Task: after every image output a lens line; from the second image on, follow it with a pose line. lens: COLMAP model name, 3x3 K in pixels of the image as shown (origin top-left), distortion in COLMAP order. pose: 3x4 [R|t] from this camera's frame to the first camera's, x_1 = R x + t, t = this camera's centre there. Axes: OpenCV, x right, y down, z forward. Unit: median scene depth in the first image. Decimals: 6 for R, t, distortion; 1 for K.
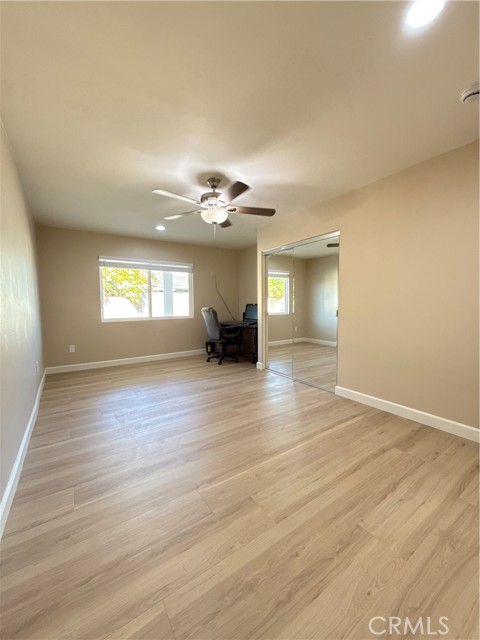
lens RADIAL K [[256.2, 0, 240.0], [0, 256.2, 320.0], [0, 0, 1]] dist [-0.004250, 0.000065]
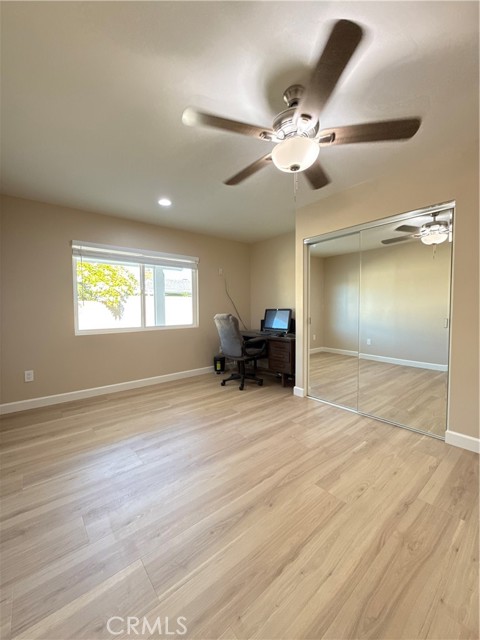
lens RADIAL K [[256.2, 0, 240.0], [0, 256.2, 320.0], [0, 0, 1]] dist [-0.004250, 0.000065]
pose [[0.995274, -0.005057, 0.096970, -0.163047], [0.006922, 0.999797, -0.018906, -0.017648], [-0.096855, 0.019488, 0.995108, 0.264664]]
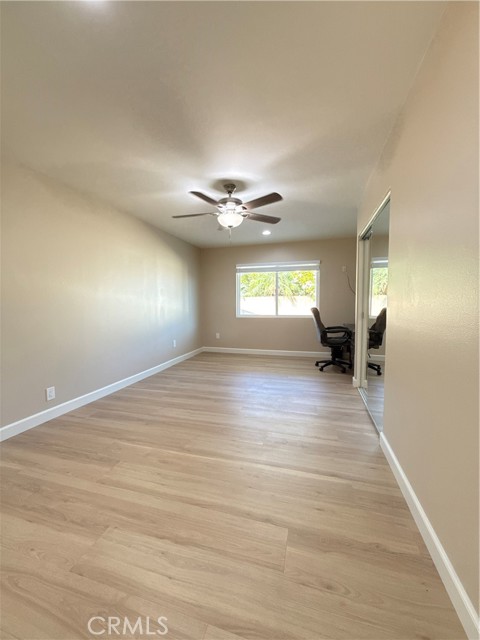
lens RADIAL K [[256.2, 0, 240.0], [0, 256.2, 320.0], [0, 0, 1]] dist [-0.004250, 0.000065]
pose [[0.634243, 0.055612, -0.771131, 0.442490], [-0.050027, 0.998271, 0.030846, -0.018100], [0.771514, 0.019014, 0.635929, 0.217305]]
